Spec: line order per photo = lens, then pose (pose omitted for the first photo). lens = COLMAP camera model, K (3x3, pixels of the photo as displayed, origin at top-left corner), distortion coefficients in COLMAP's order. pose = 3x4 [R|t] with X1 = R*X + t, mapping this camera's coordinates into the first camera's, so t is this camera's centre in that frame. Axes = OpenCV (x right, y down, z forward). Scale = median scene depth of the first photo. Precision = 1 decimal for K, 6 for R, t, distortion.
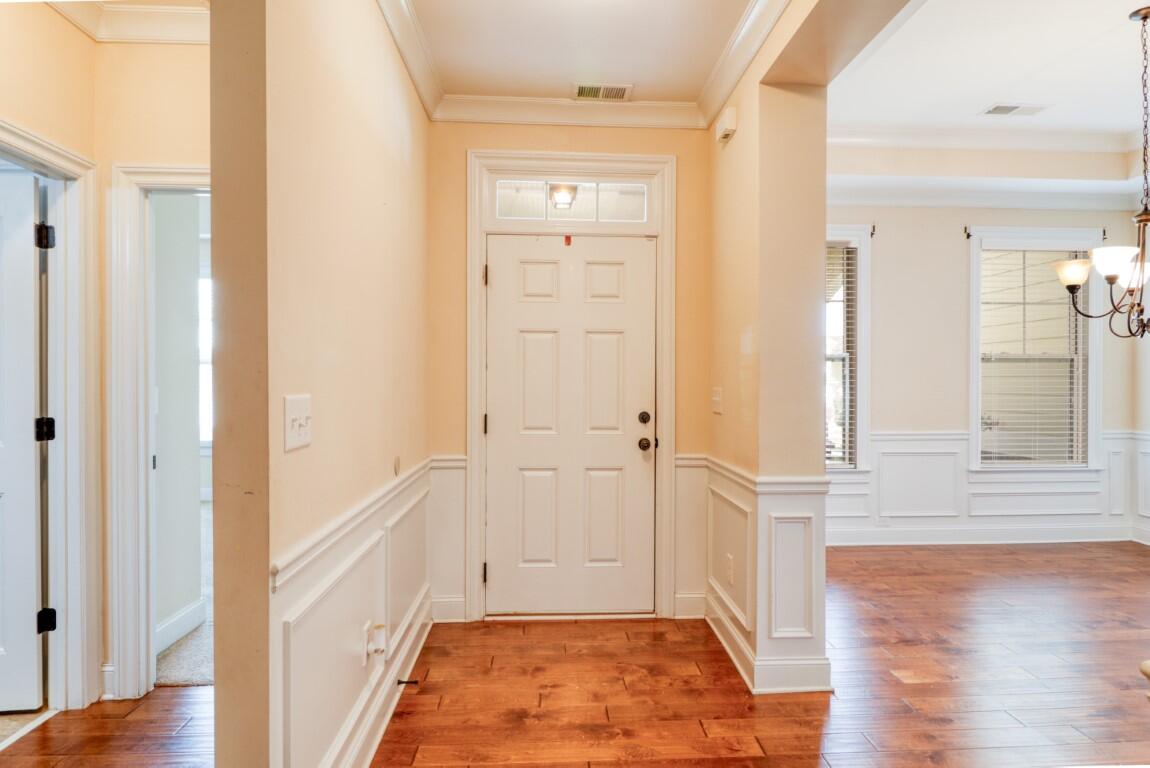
lens RADIAL K [[578.2, 0, 575.0], [0, 578.2, 384.0], [0, 0, 1]] dist [-0.045828, 0.001286]
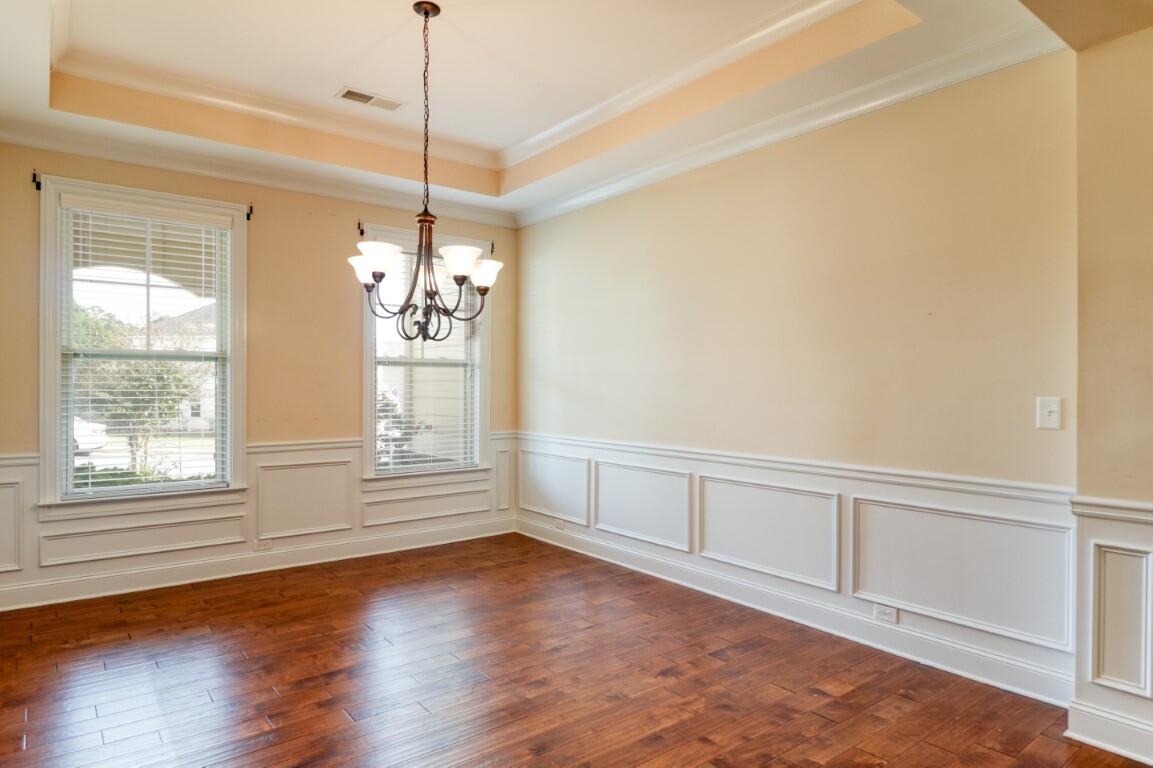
lens RADIAL K [[579.7, 0, 576.5], [0, 579.7, 384.0], [0, 0, 1]] dist [-0.045828, 0.001286]
pose [[0.809229, 0.002433, 0.587488, 0.453007], [0.001981, 0.999974, -0.006869, 0.000607], [-0.587490, 0.006722, 0.809204, 0.005010]]
